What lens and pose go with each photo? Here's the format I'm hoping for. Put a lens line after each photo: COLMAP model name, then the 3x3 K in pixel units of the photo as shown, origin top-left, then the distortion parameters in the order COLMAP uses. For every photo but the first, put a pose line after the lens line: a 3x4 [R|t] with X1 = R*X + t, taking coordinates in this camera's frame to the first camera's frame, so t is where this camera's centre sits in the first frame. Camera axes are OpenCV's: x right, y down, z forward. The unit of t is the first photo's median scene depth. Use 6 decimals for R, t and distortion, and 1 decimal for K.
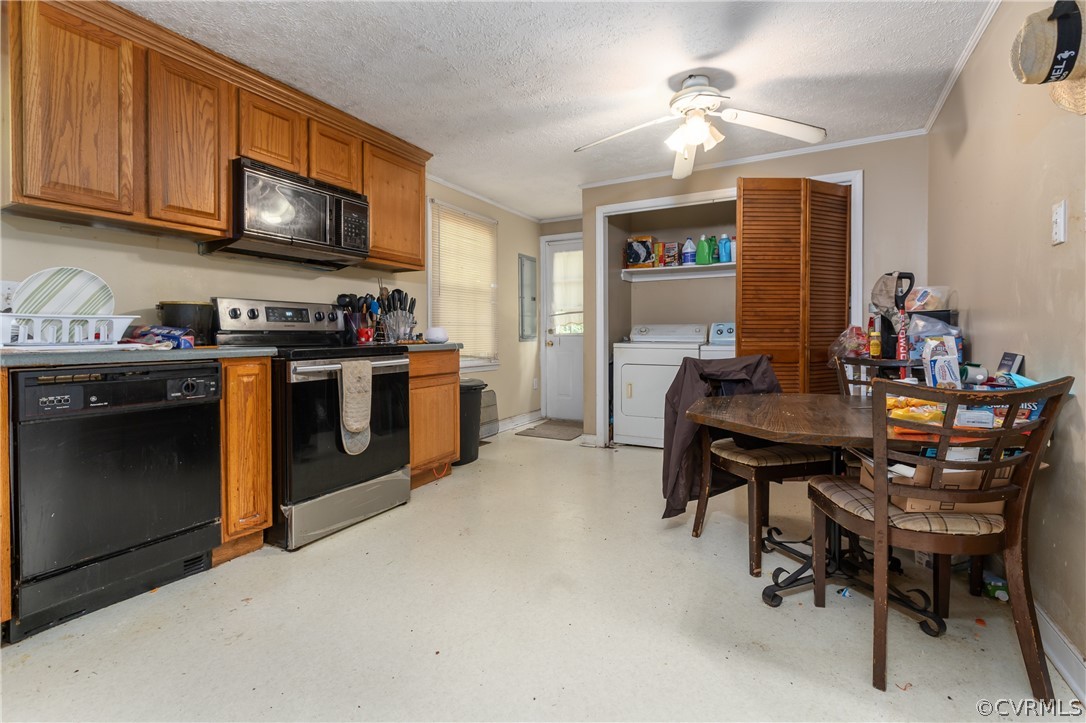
lens RADIAL K [[490.8, 0, 498.1], [0, 490.8, 323.4], [0, 0, 1]] dist [0.005556, -0.000394]
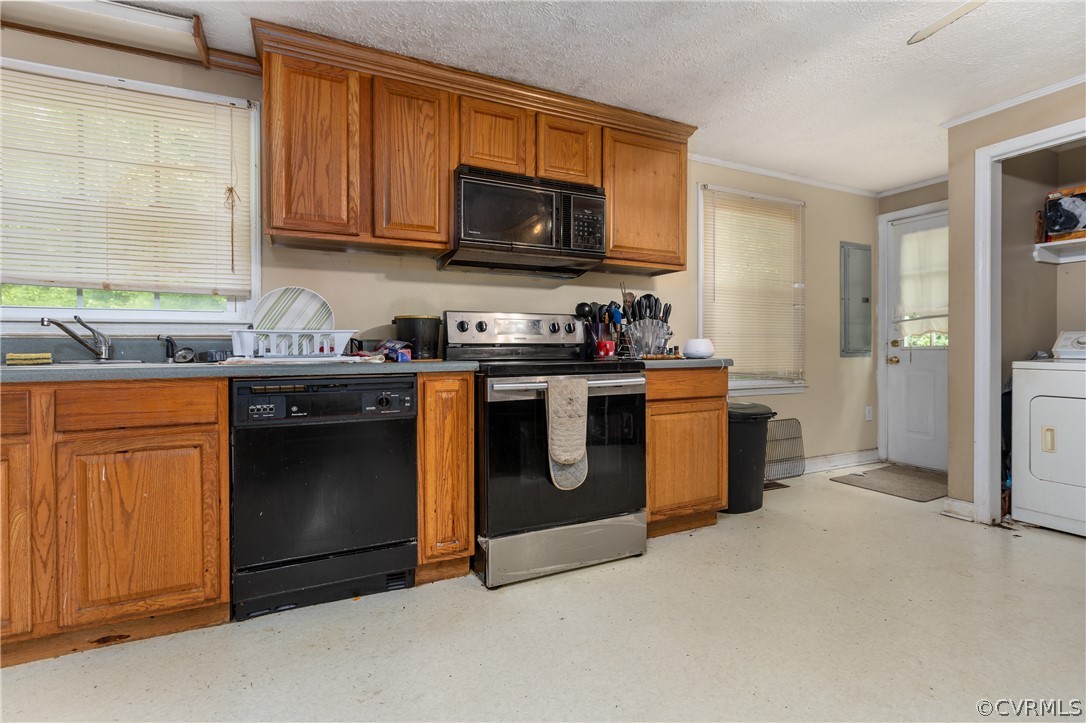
lens RADIAL K [[465.0, 0, 530.9], [0, 465.0, 345.9], [0, 0, 1]] dist [0.005783, -0.000871]
pose [[0.831551, -0.001799, -0.555445, 0.098824], [0.012640, 0.999797, 0.015685, 0.005608], [0.555304, -0.020064, 0.831405, 0.289469]]
